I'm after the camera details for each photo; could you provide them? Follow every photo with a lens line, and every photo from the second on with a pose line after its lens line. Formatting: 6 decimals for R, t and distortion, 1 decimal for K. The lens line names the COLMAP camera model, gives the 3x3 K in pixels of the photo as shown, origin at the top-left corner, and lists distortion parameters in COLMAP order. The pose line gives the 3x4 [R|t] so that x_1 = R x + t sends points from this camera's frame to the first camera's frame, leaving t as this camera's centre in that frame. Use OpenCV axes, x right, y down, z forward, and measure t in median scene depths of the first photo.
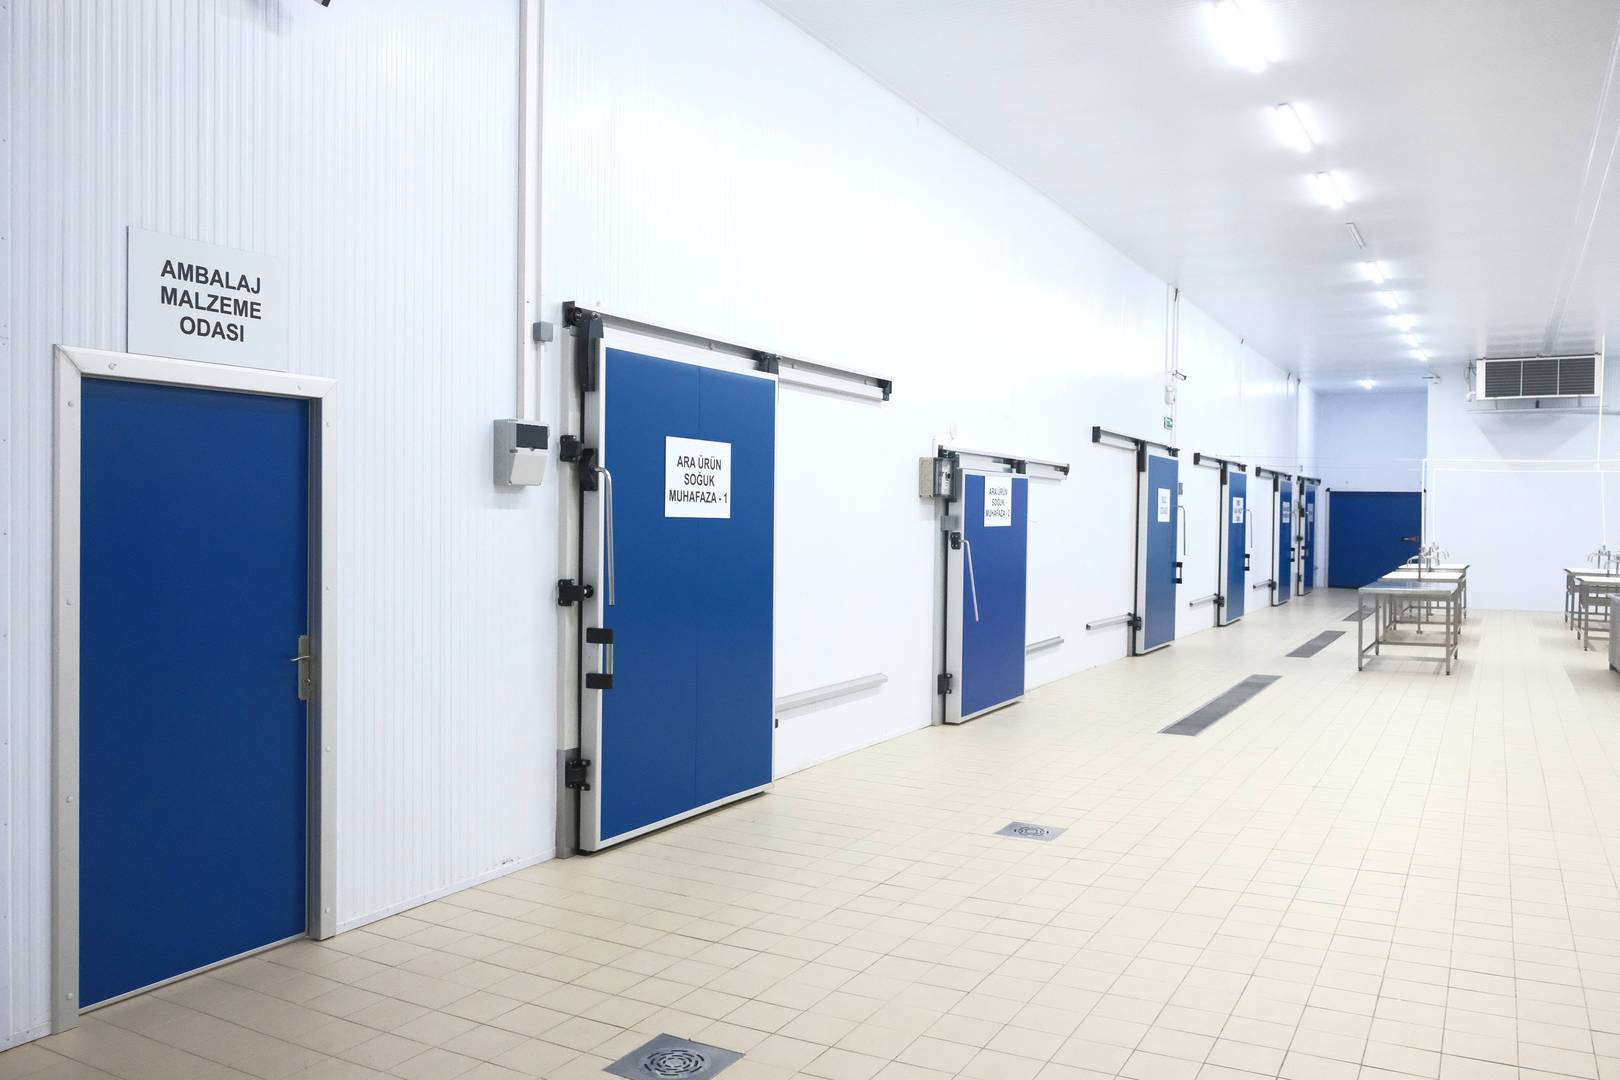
lens RADIAL K [[1254.8, 0, 810.0], [0, 1254.8, 540.0], [0, 0, 1]] dist [-0.025416, 0.008764]
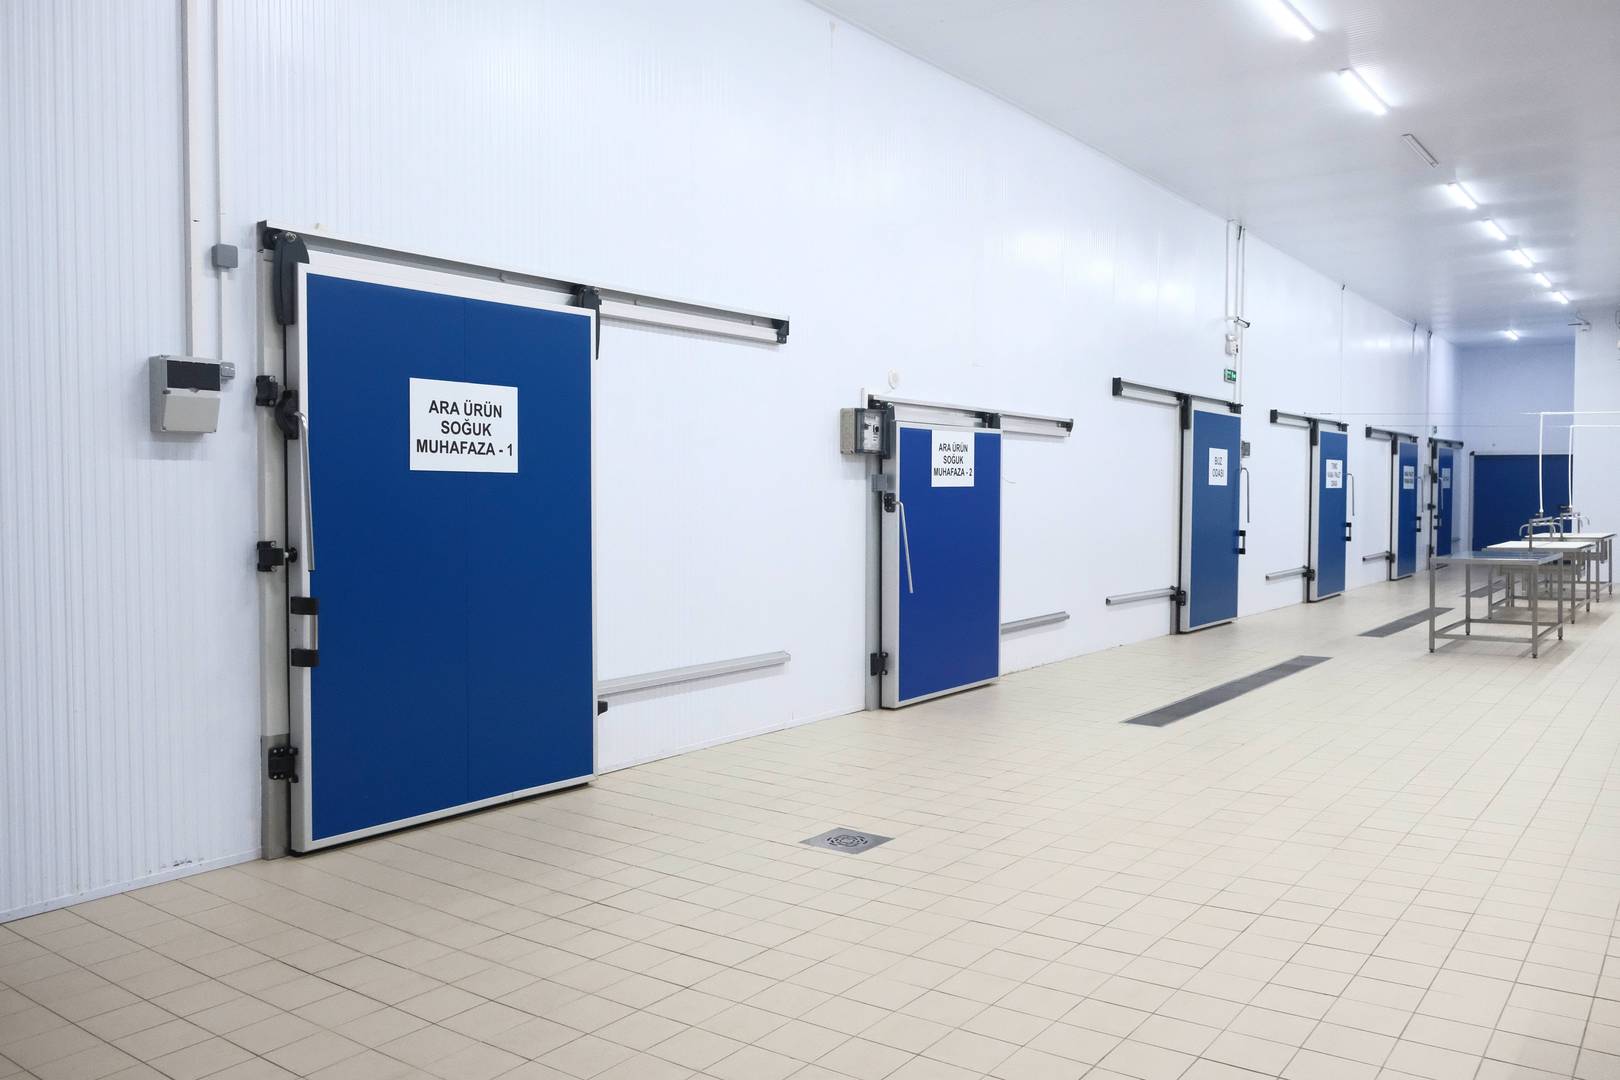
lens RADIAL K [[1254.8, 0, 810.0], [0, 1254.8, 540.0], [0, 0, 1]] dist [-0.025416, 0.008764]
pose [[0.991297, -0.004835, -0.131554, 0.177308], [0.007227, 0.999817, 0.017711, 0.010758], [0.131444, -0.018508, 0.991151, 0.112926]]
